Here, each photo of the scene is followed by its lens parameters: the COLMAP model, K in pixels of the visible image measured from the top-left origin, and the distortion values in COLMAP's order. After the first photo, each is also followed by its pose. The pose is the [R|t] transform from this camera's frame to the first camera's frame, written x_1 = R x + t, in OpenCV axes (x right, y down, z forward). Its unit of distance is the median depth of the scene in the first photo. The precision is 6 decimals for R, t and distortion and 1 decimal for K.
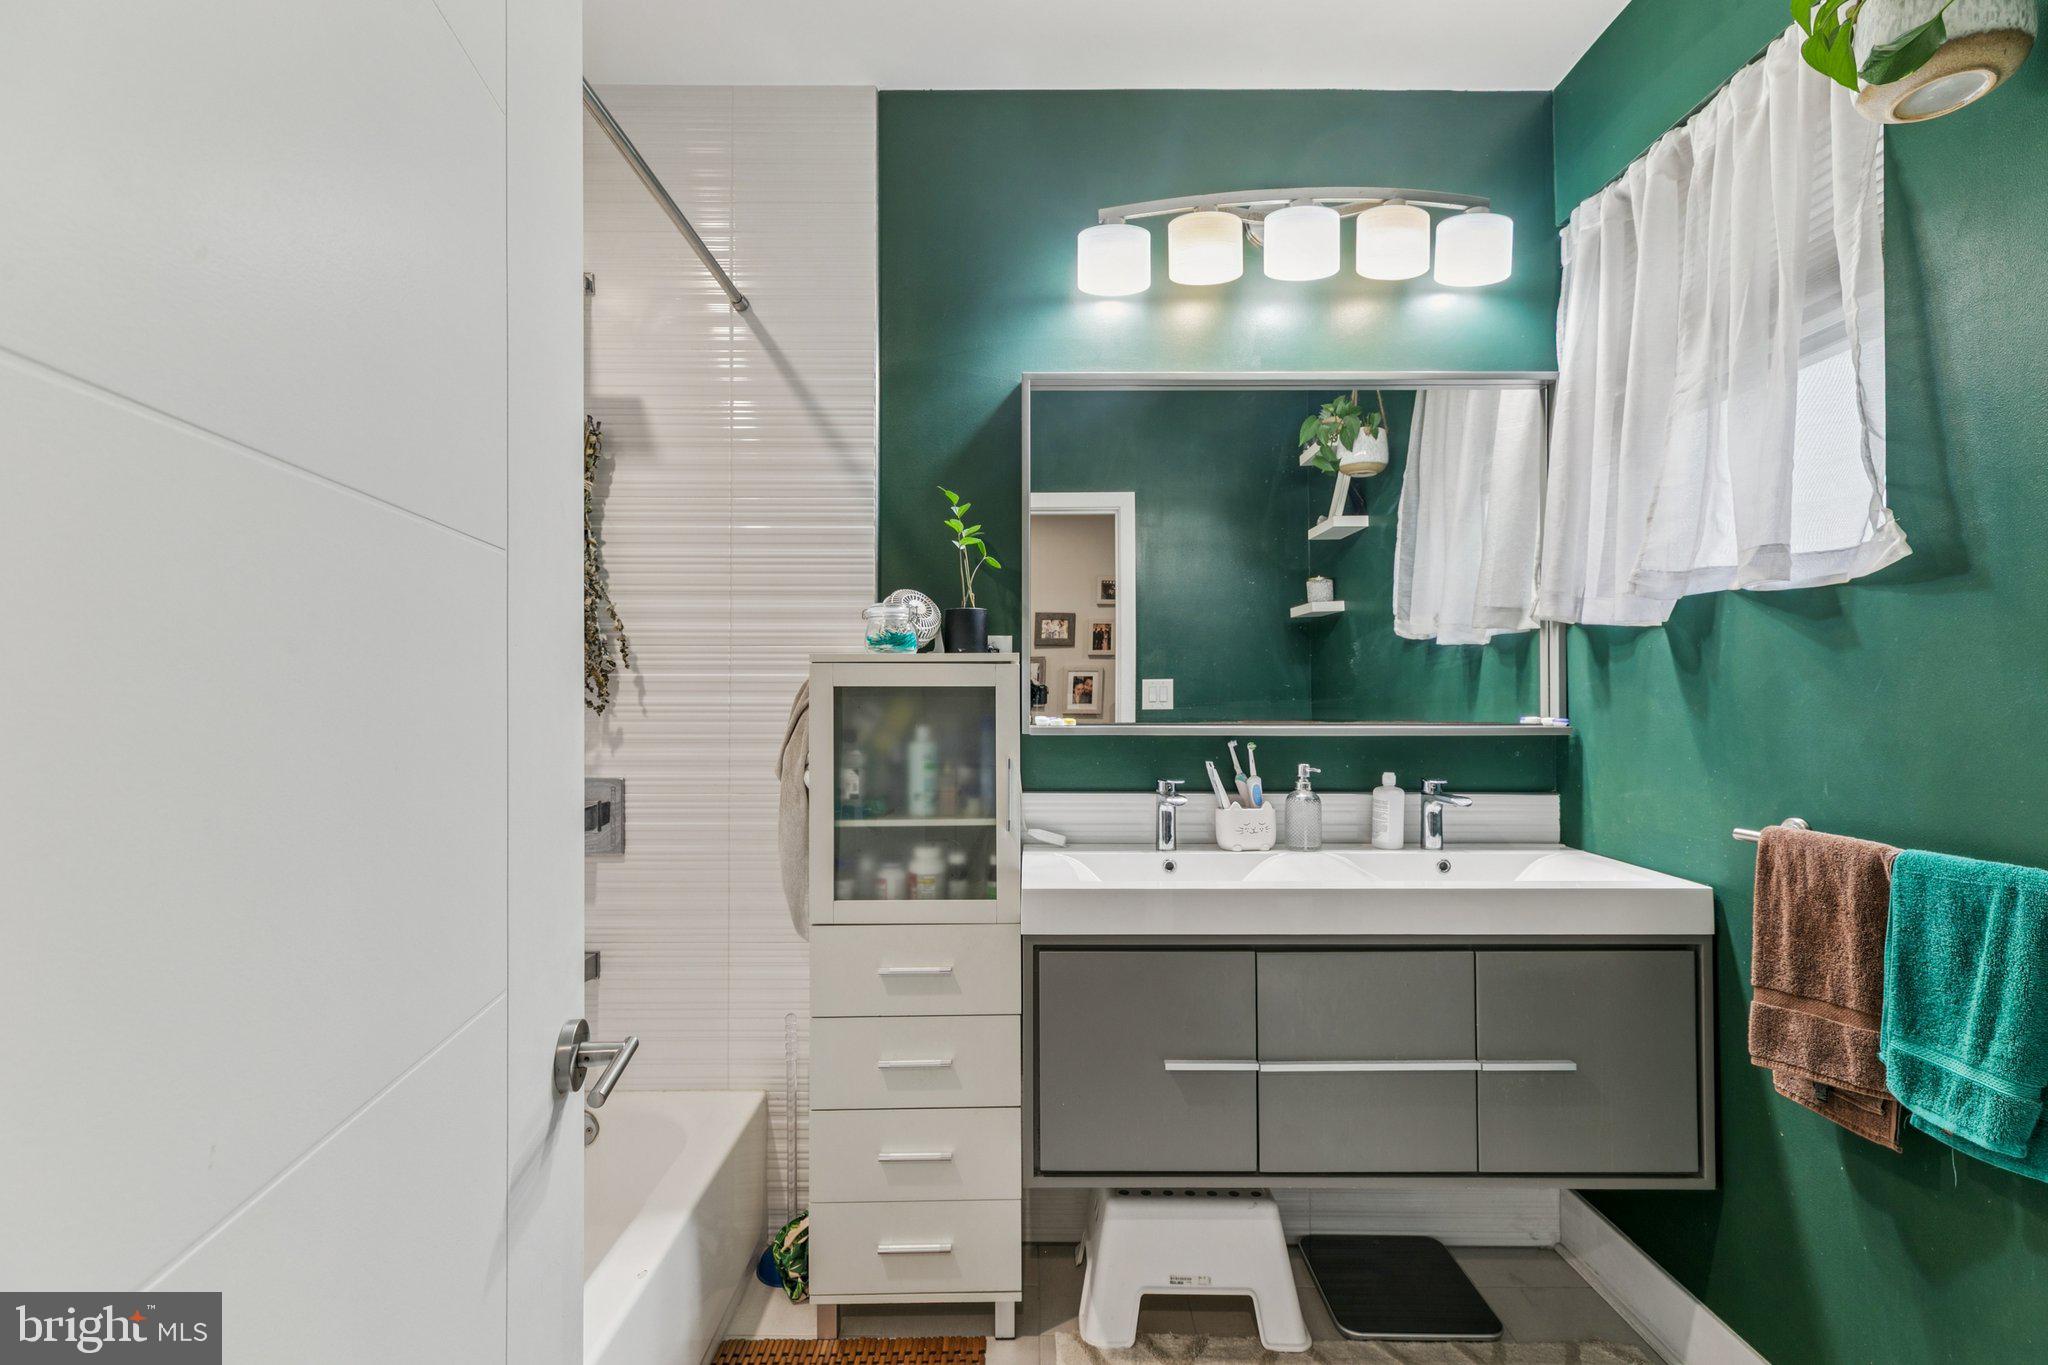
lens RADIAL K [[947.3, 0, 1031.4], [0, 947.3, 706.9], [0, 0, 1]] dist [0.005723, -0.000232]
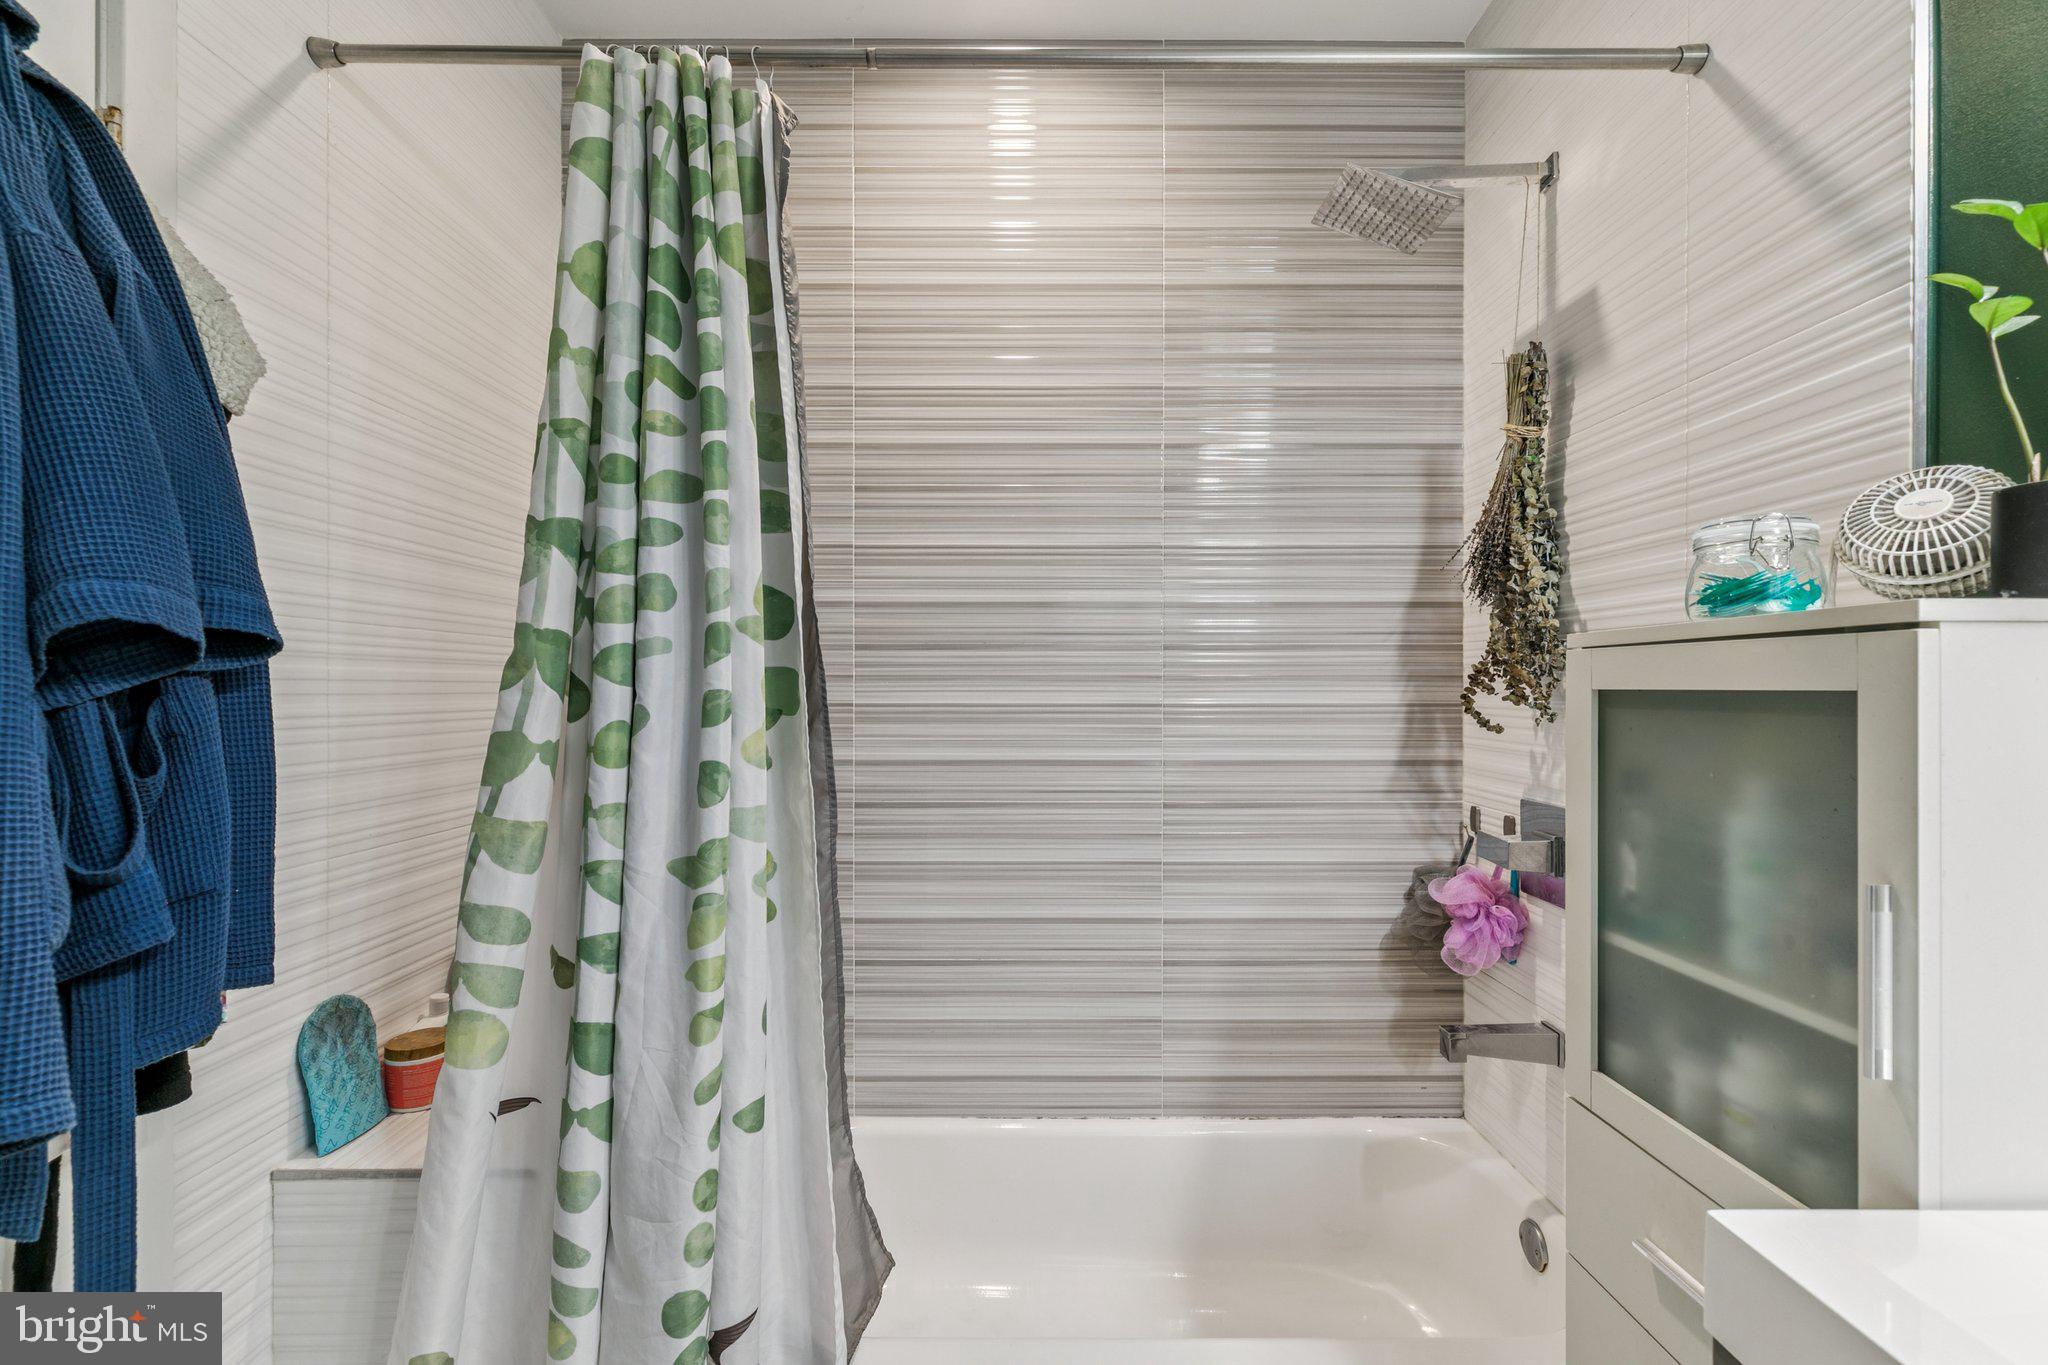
lens RADIAL K [[936.8, 0, 1010.4], [0, 936.8, 692.9], [0, 0, 1]] dist [0.004592, -0.000718]
pose [[-0.004853, -0.001867, -0.999986, 0.339981], [-0.009003, 0.999958, -0.001823, -0.014912], [0.999948, 0.008994, -0.004869, 0.640142]]
